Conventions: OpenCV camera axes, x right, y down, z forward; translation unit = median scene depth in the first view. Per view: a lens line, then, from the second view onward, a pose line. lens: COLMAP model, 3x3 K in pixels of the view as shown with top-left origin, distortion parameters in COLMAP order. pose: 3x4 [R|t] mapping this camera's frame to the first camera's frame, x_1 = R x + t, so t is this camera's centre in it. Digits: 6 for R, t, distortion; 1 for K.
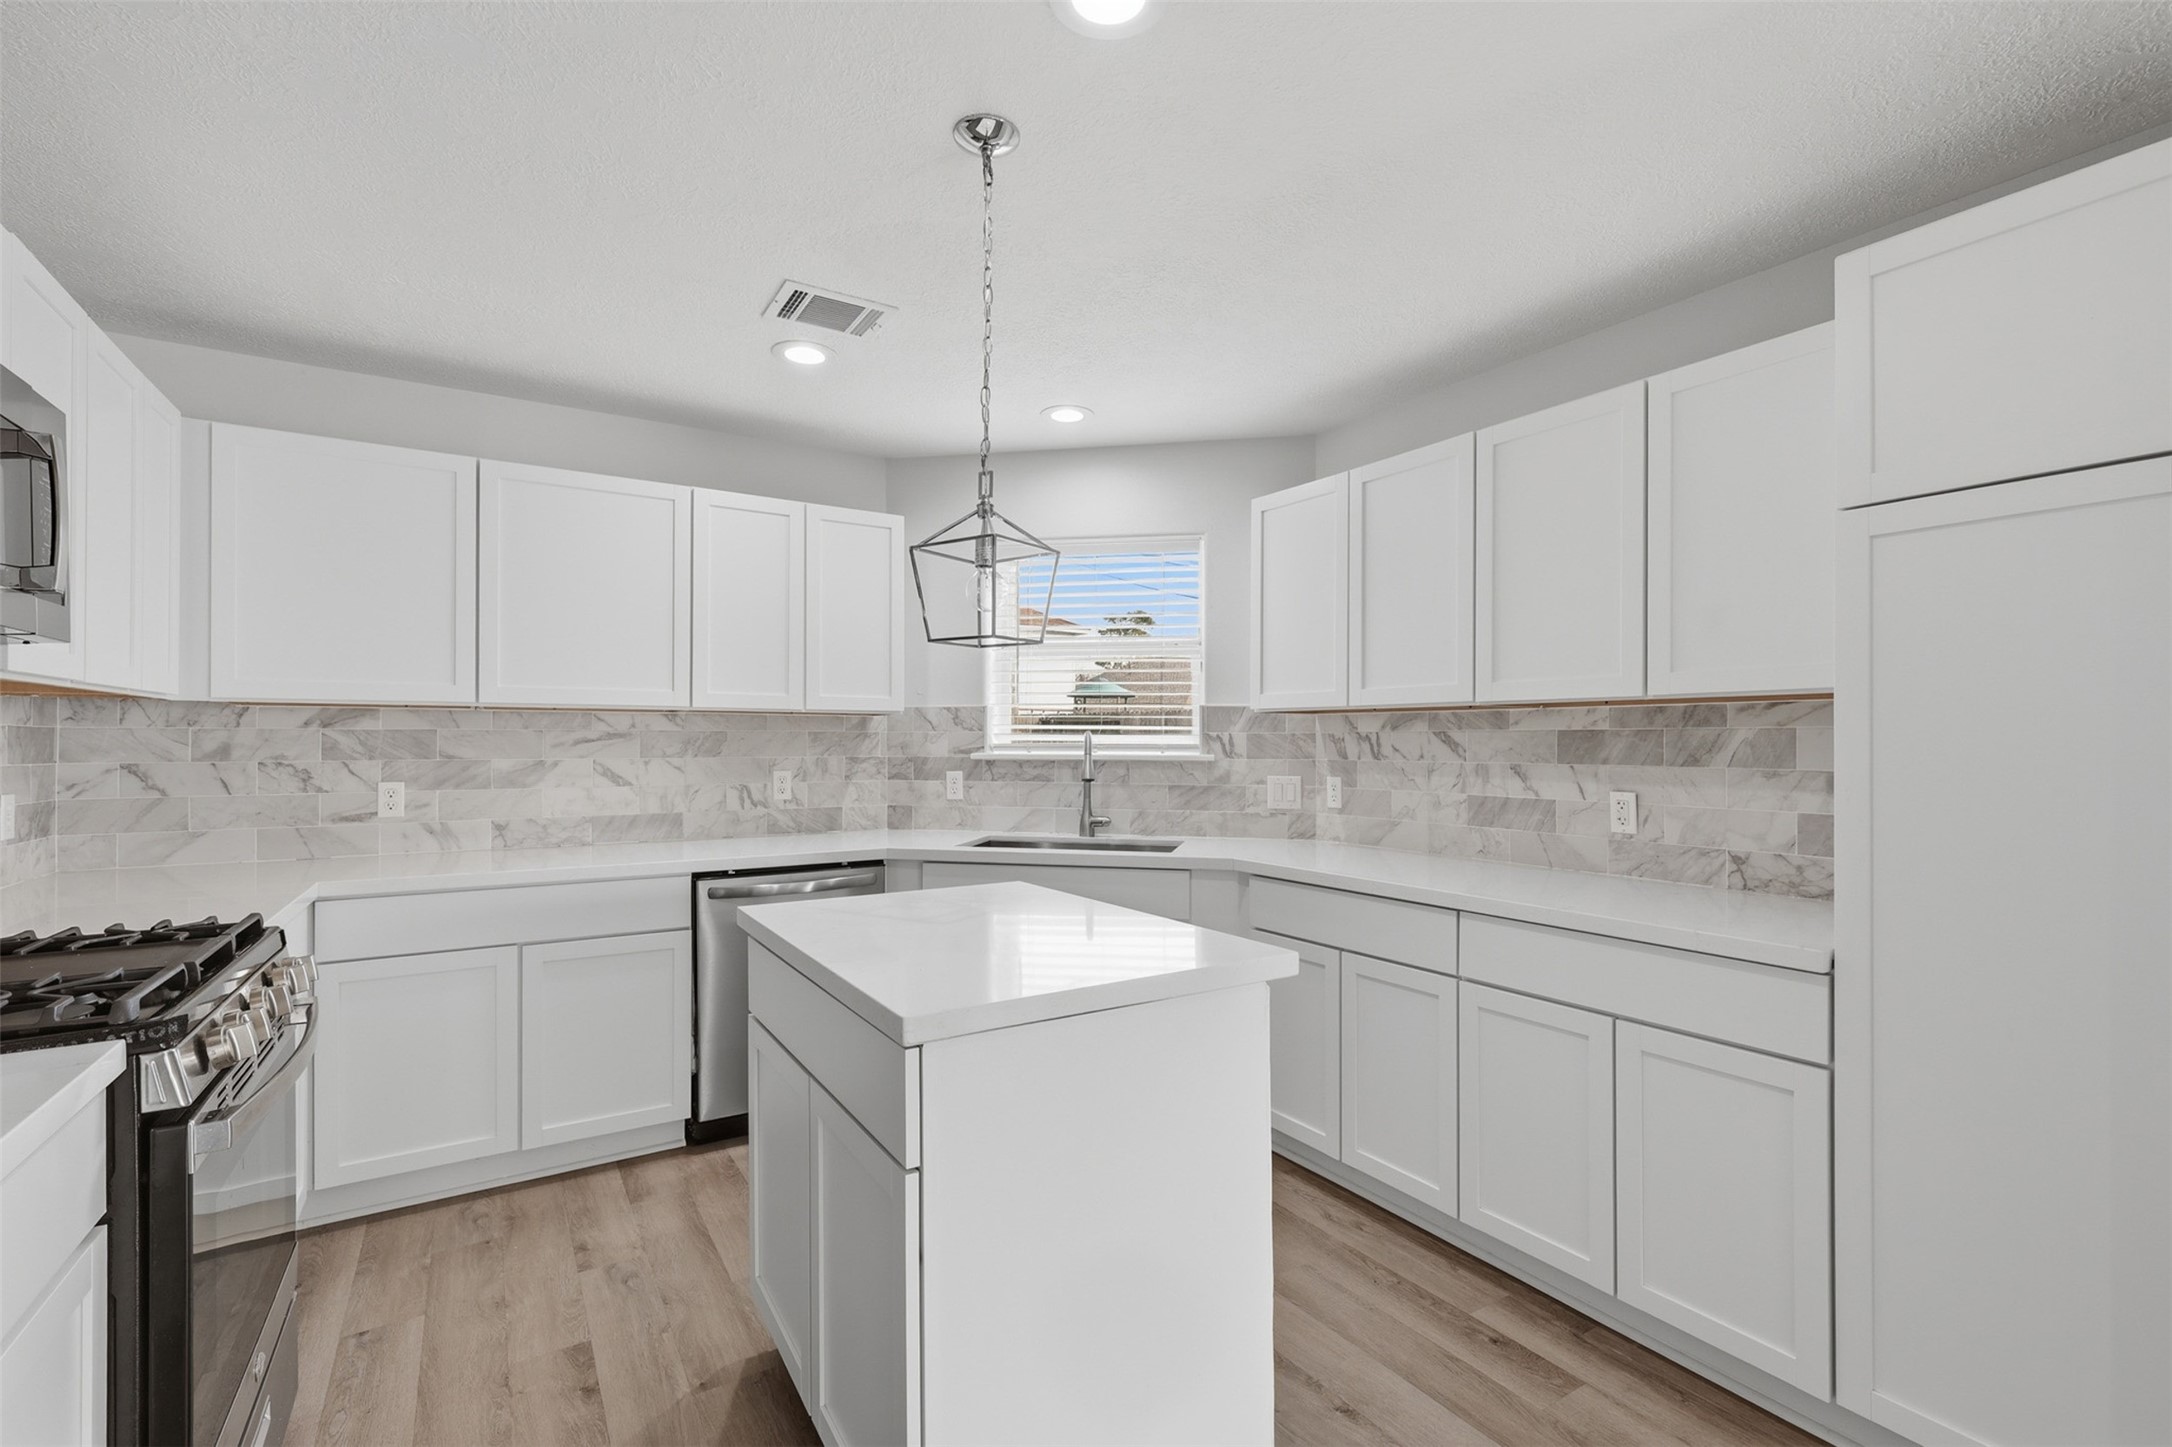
lens RADIAL K [[983.2, 0, 1077.0], [0, 983.2, 731.5], [0, 0, 1]] dist [0.000291, 0.000118]
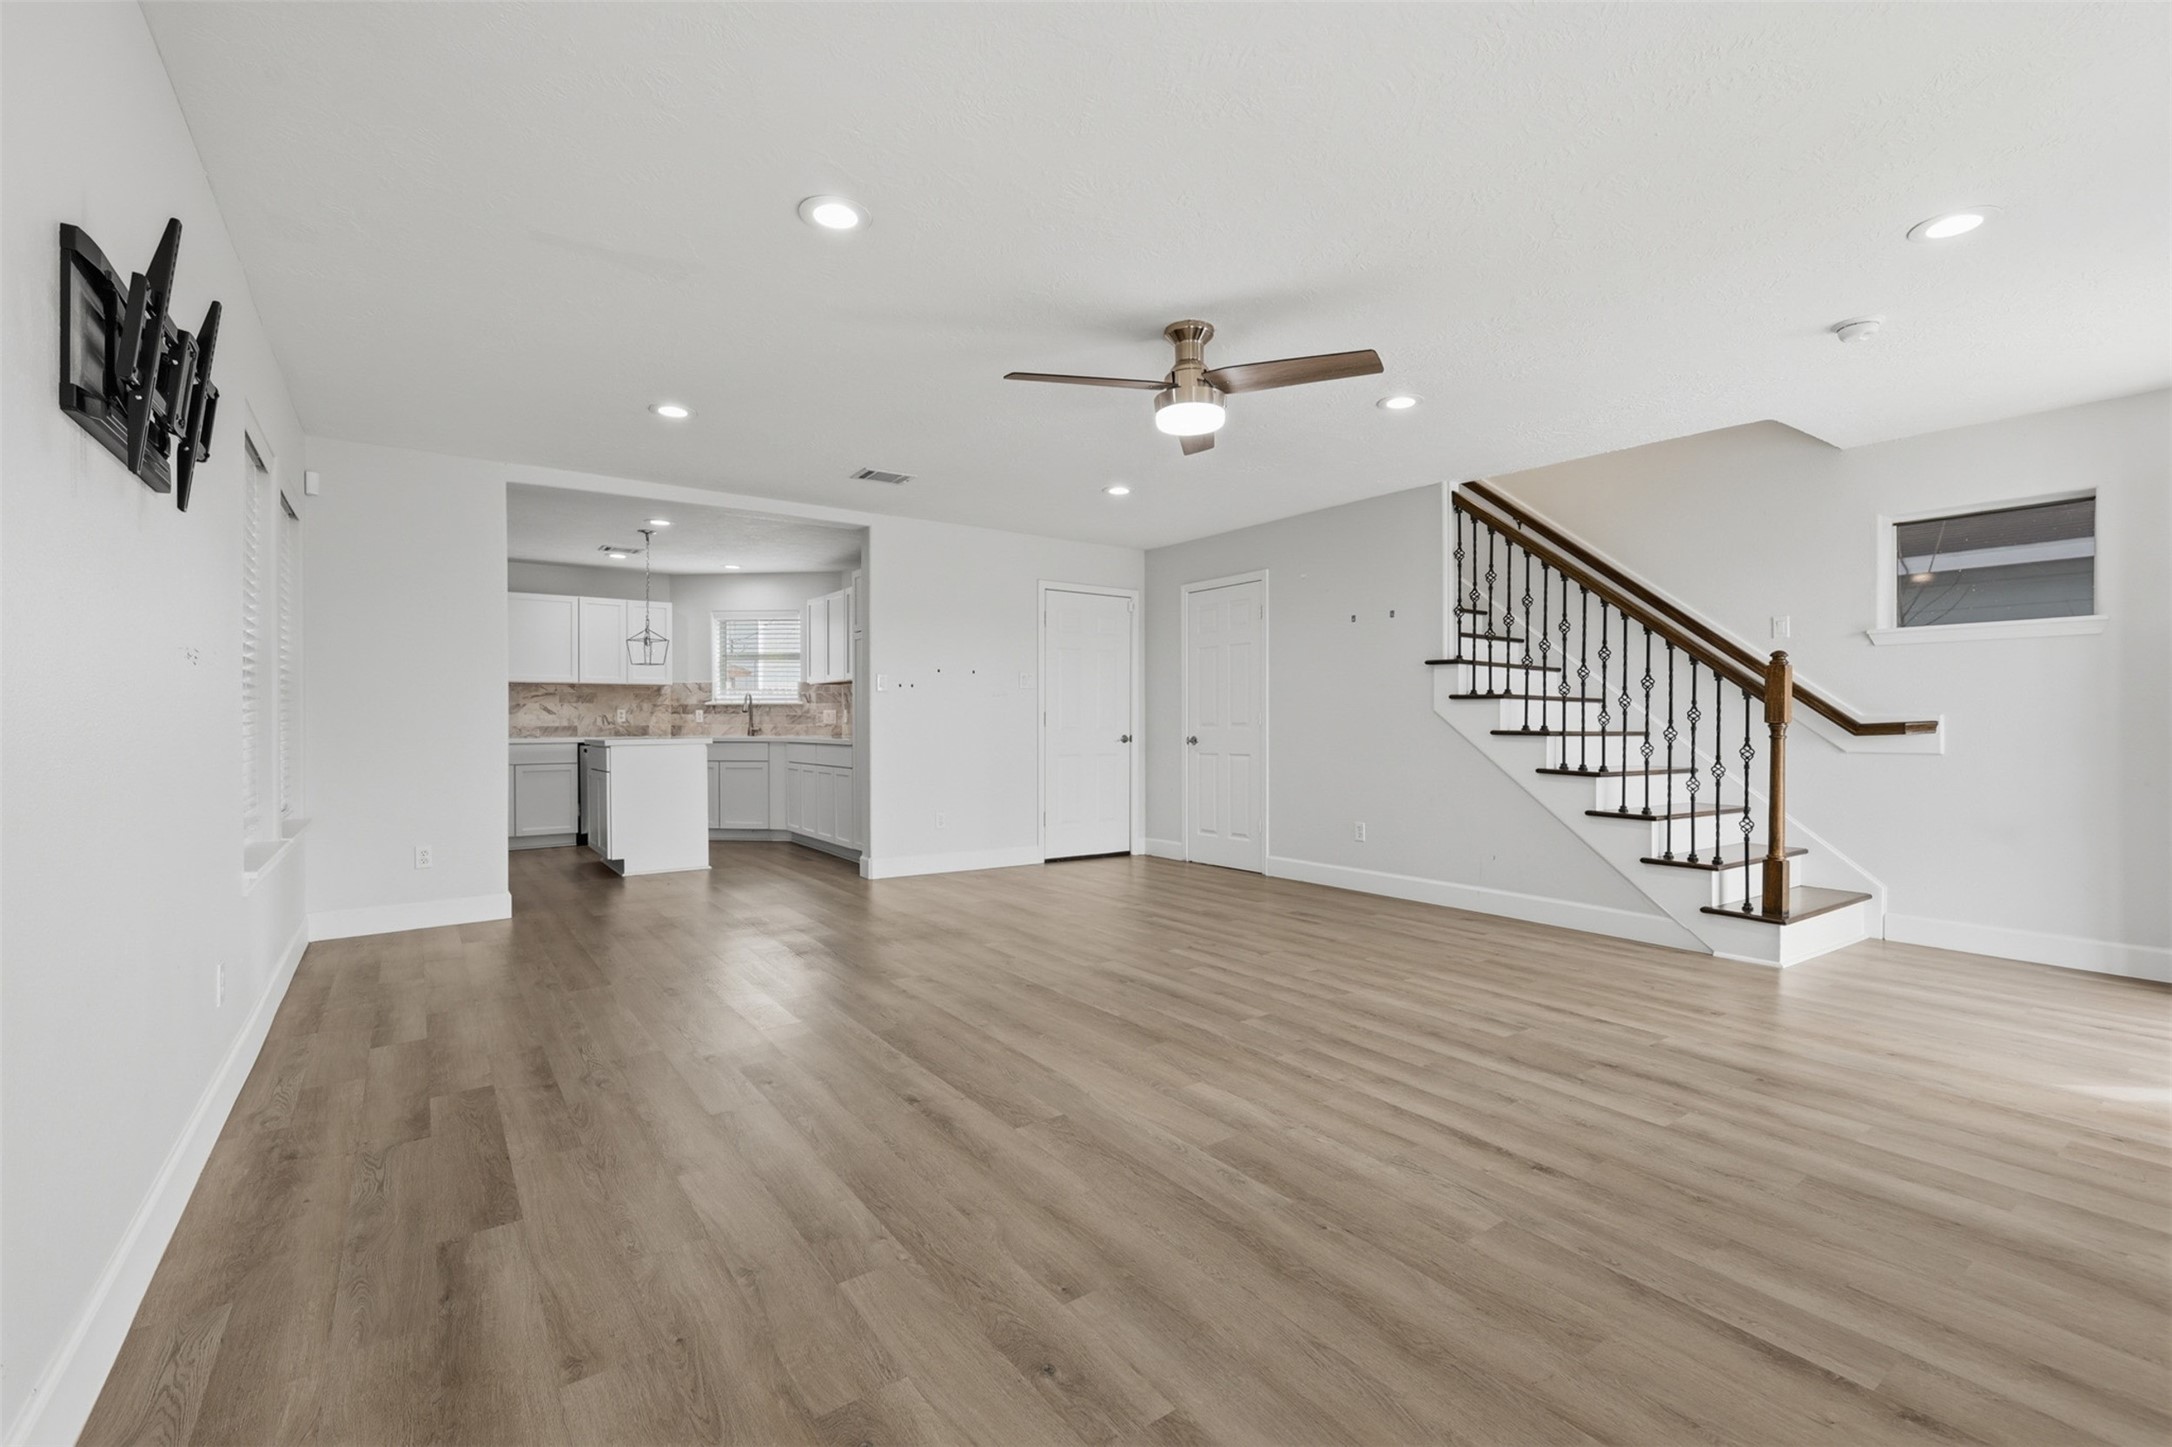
lens RADIAL K [[938.7, 0, 1088.5], [0, 938.7, 719.9], [0, 0, 1]] dist [0.001256, 0.000412]
pose [[0.998685, -0.006582, 0.050833, 0.730195], [0.006214, 0.999953, 0.007391, 0.055889], [-0.050879, -0.007066, 0.998680, -1.364112]]
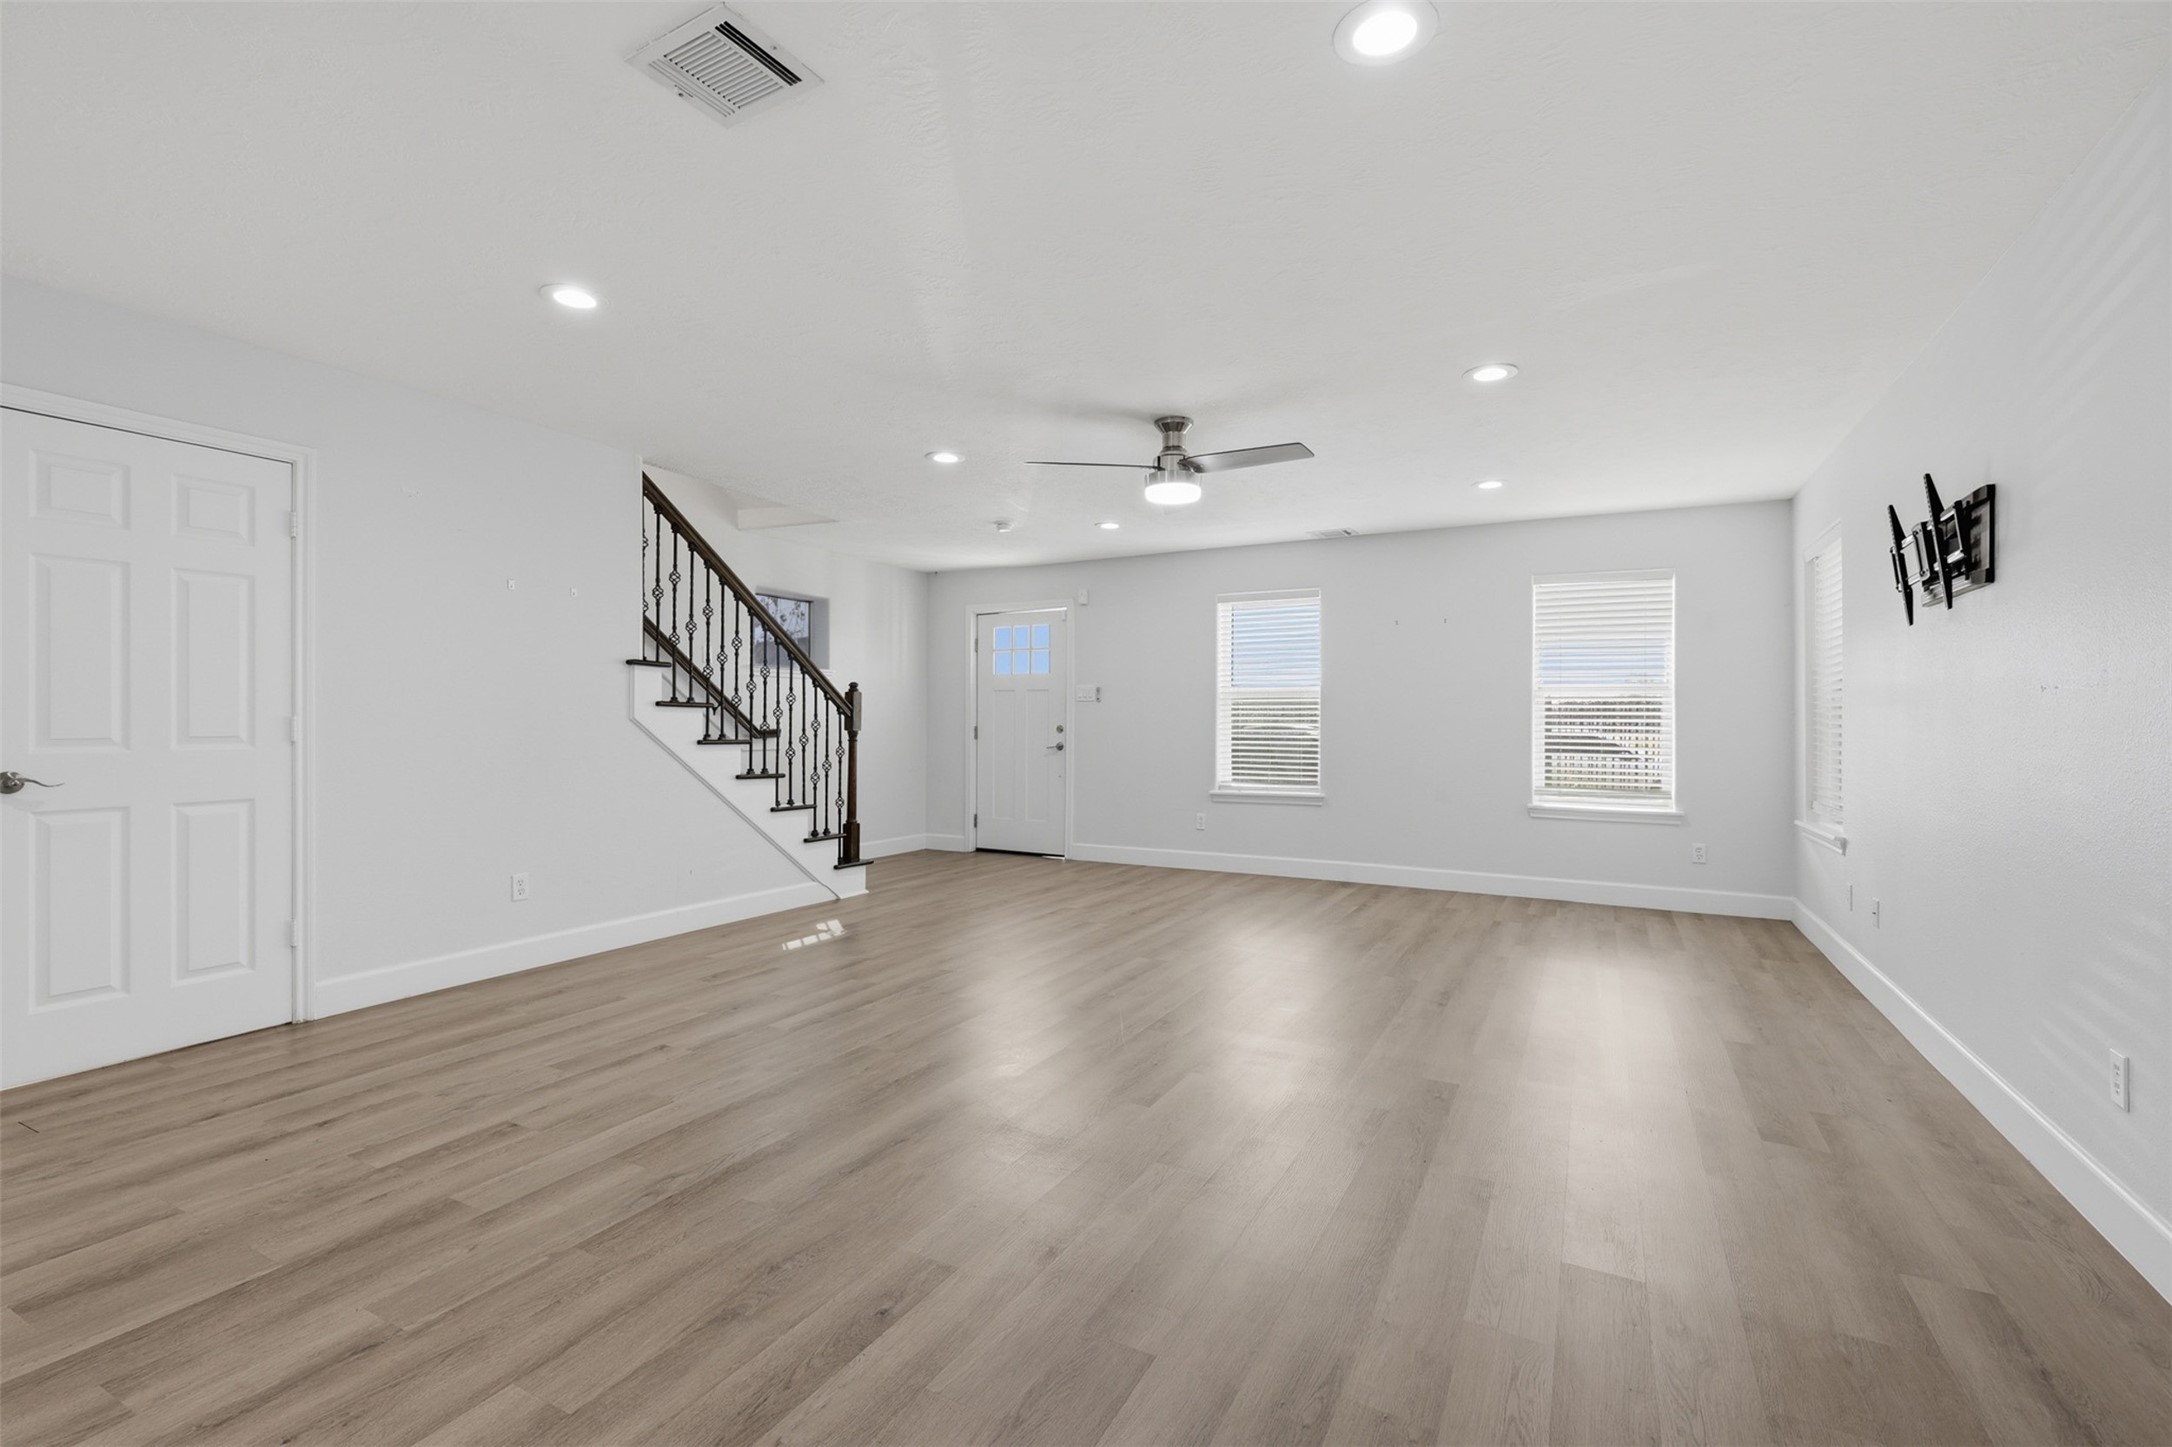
lens RADIAL K [[938.7, 0, 1088.5], [0, 938.7, 719.9], [0, 0, 1]] dist [0.001256, 0.000412]
pose [[-0.480401, -0.010293, 0.876989, -2.695906], [-0.016778, 0.999856, 0.002544, 0.007068], [-0.876889, -0.013492, -0.480504, 5.211537]]
